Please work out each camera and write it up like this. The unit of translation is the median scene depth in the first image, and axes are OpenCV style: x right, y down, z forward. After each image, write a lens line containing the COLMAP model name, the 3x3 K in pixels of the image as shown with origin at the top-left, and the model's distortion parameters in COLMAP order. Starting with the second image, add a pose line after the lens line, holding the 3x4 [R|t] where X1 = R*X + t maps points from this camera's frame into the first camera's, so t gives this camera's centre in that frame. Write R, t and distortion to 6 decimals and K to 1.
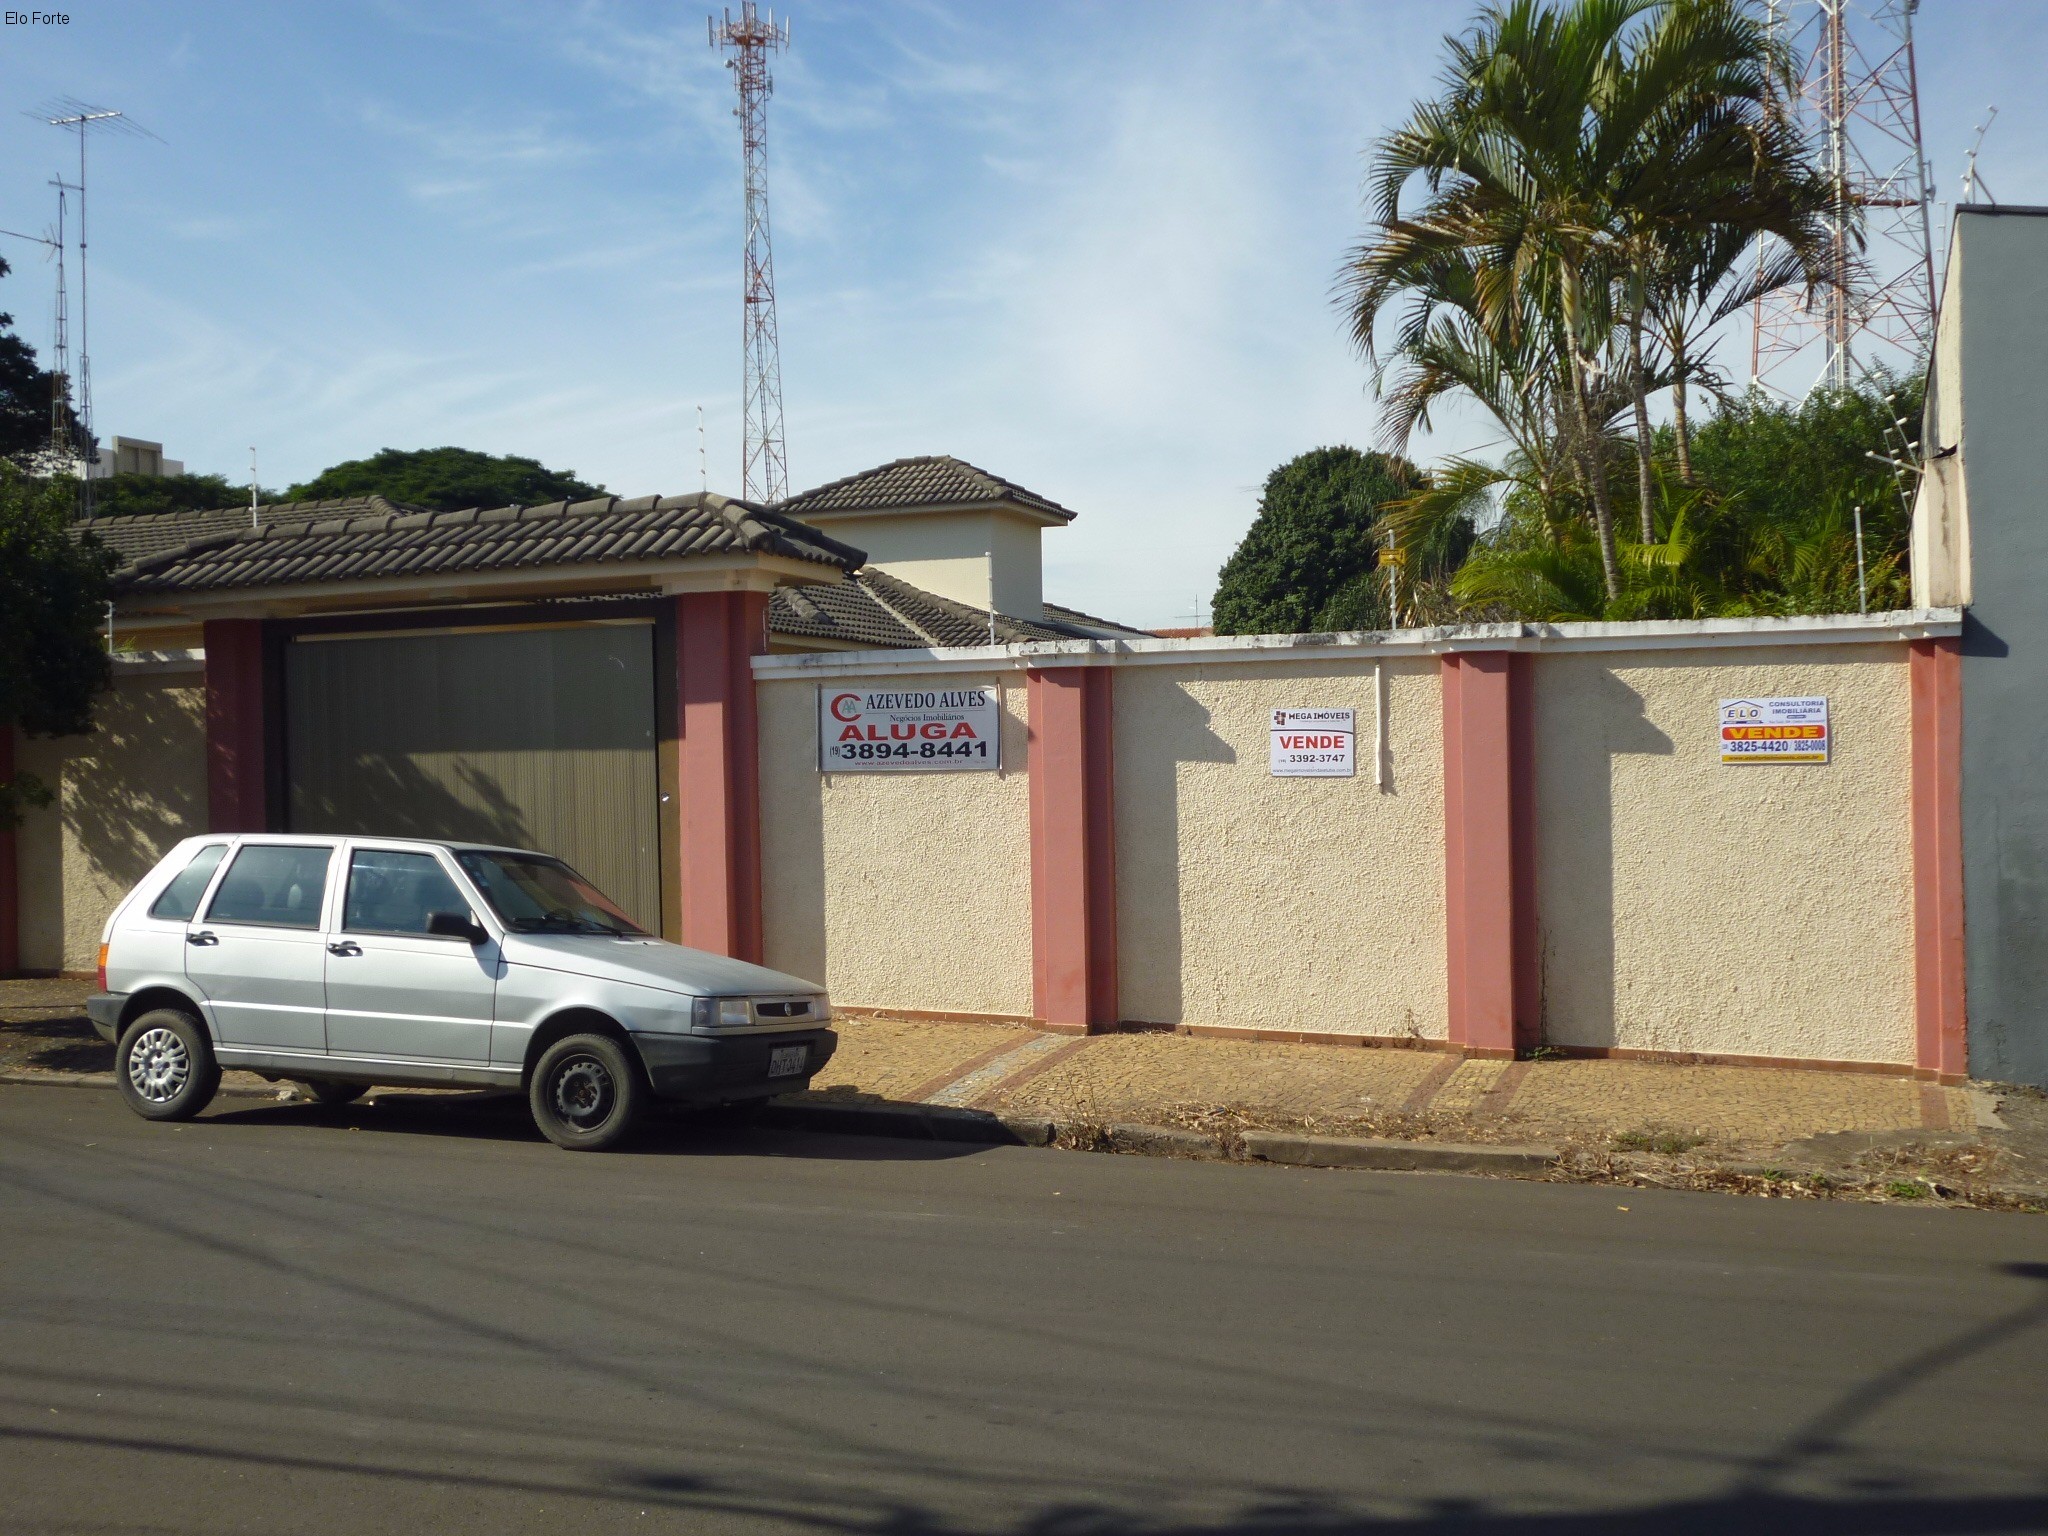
lens RADIAL K [[2168.3, 0, 1020.3], [0, 2168.3, 805.4], [0, 0, 1]] dist [-0.012608, 0.000000]
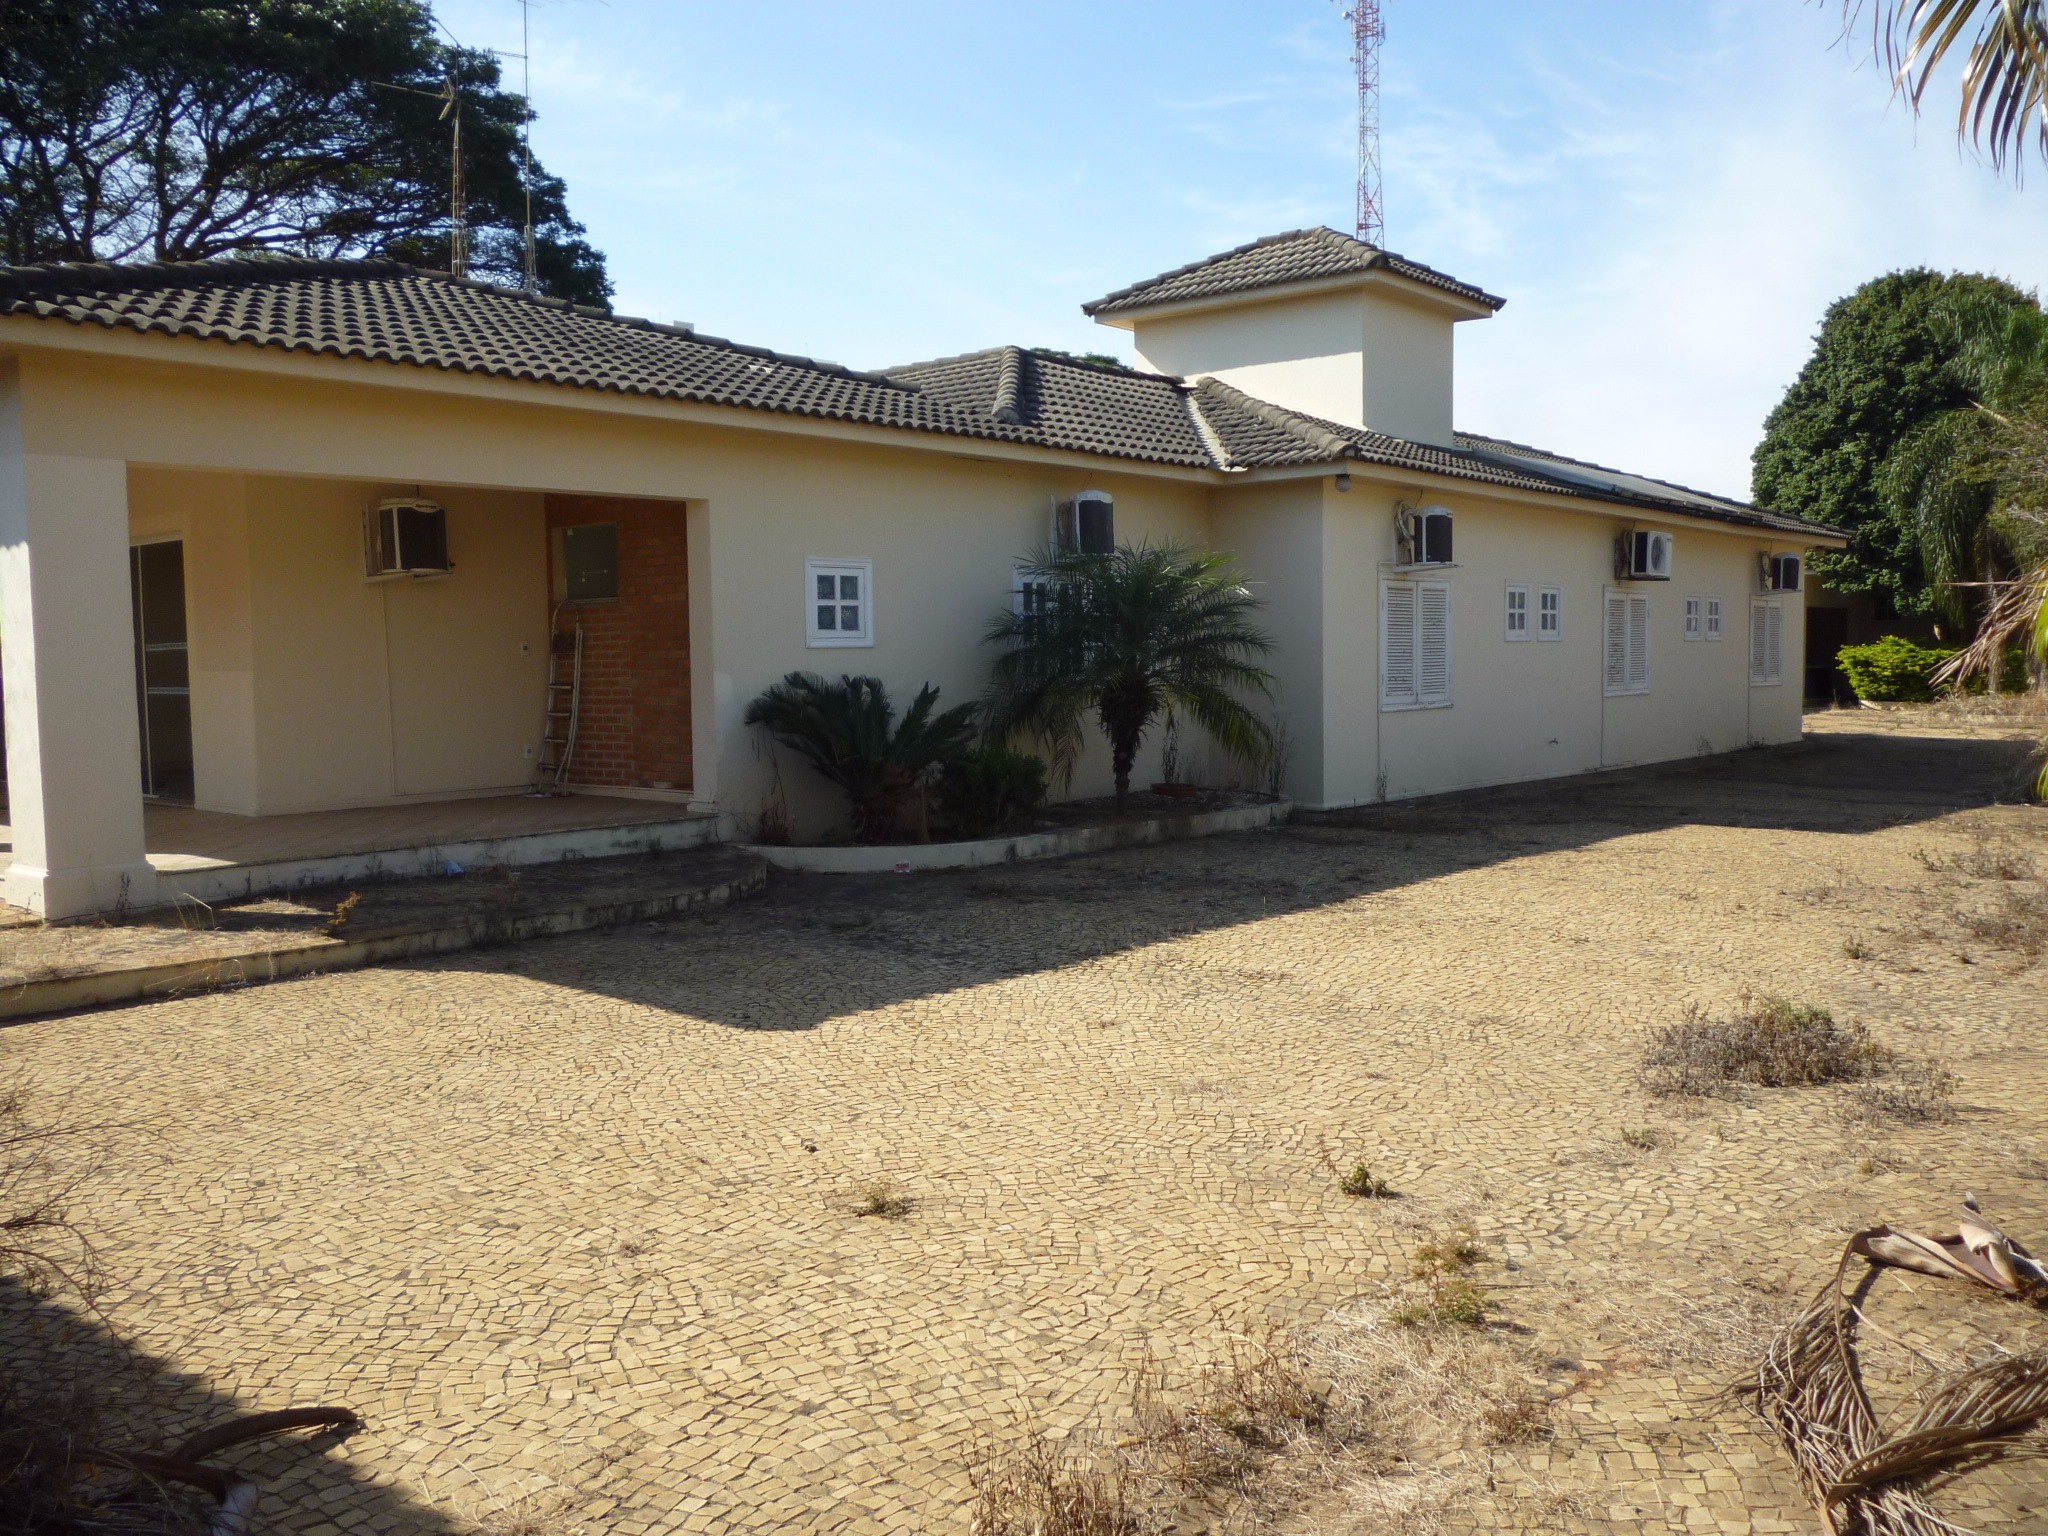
lens RADIAL K [[1727.0, 0, 1010.5], [0, 1727.0, 752.5], [0, 0, 1]] dist [-0.040878, 0.019598]
pose [[0.940579, 0.033304, -0.337937, 0.185564], [-0.016848, 0.998530, 0.051511, -0.018839], [0.339156, -0.042757, 0.939758, 0.999667]]
